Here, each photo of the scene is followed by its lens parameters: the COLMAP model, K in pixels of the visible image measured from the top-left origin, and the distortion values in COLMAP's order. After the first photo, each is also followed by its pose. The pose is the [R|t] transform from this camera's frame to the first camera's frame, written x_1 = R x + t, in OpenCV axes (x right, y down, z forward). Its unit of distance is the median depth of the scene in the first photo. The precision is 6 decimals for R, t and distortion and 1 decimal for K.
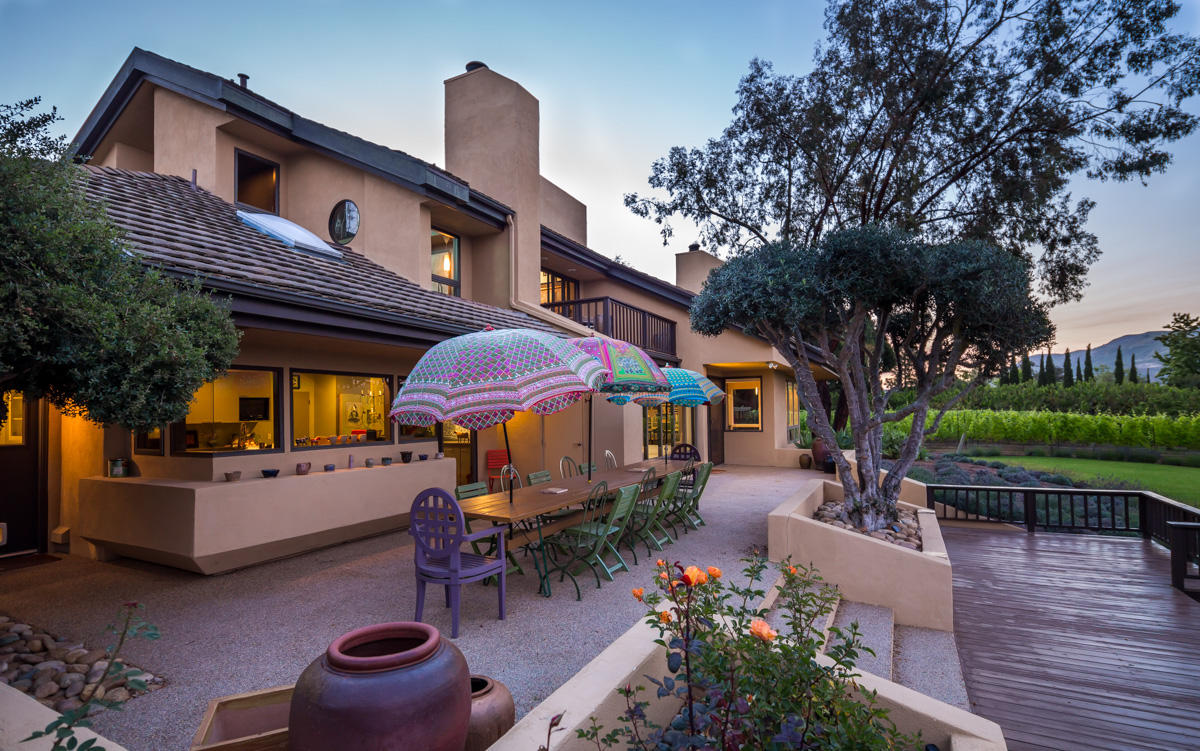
lens RADIAL K [[566.1, 0, 600.8], [0, 566.1, 409.8], [0, 0, 1]] dist [-0.000425, -0.000634]
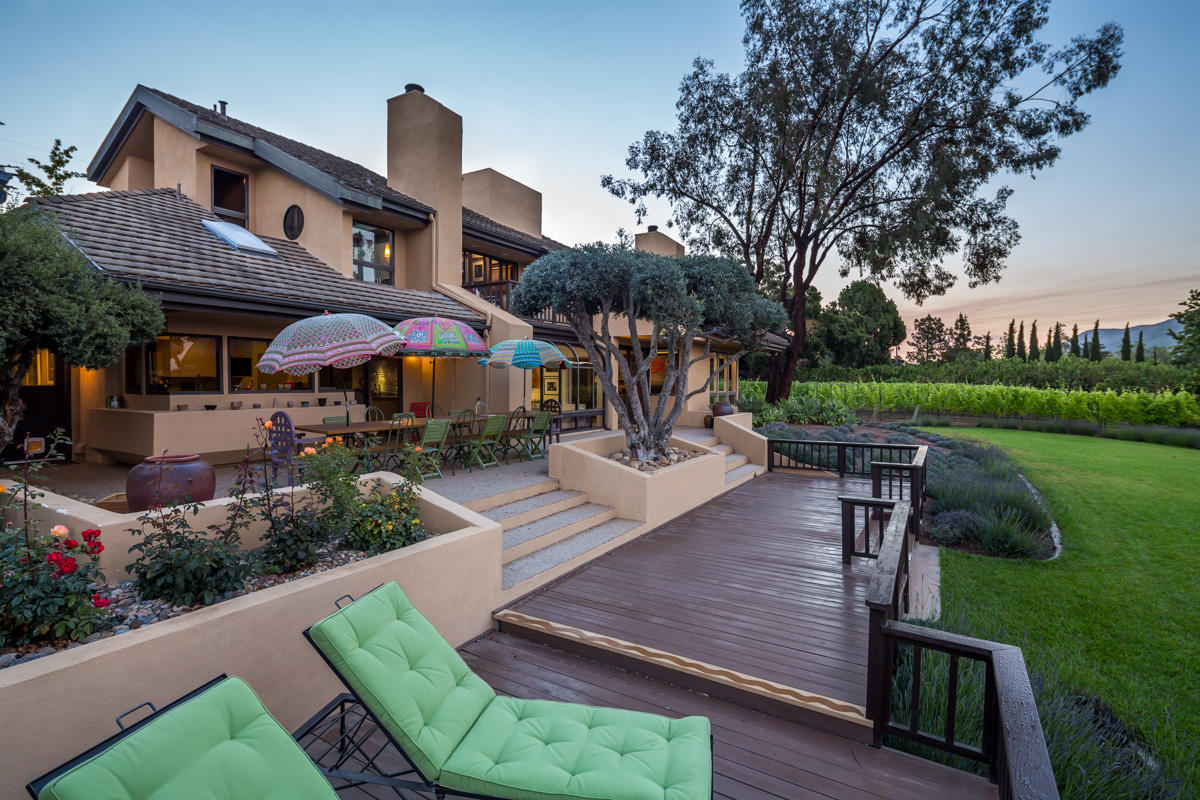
lens RADIAL K [[563.4, 0, 600.0], [0, 563.4, 400.0], [0, 0, 1]] dist [0.000968, -0.000299]
pose [[0.998334, 0.020949, -0.053758, 0.186007], [-0.018883, 0.999074, 0.038648, 0.006128], [0.054518, -0.037569, 0.997806, -0.151059]]
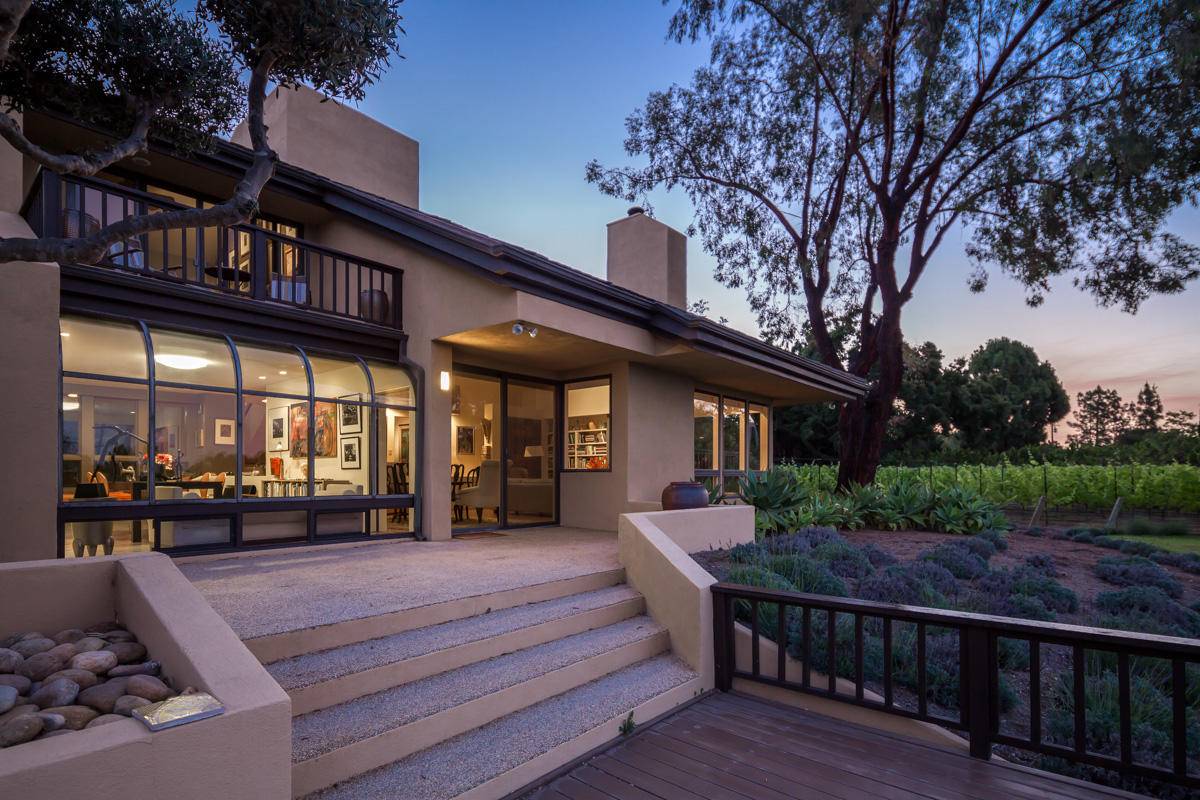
lens RADIAL K [[600.5, 0, 573.7], [0, 600.5, 484.9], [0, 0, 1]] dist [0.001041, -0.000528]
pose [[0.971749, 0.016102, -0.235467, 0.386213], [-0.011983, 0.999749, 0.018914, 0.040731], [0.235713, -0.015558, 0.971698, 0.394225]]
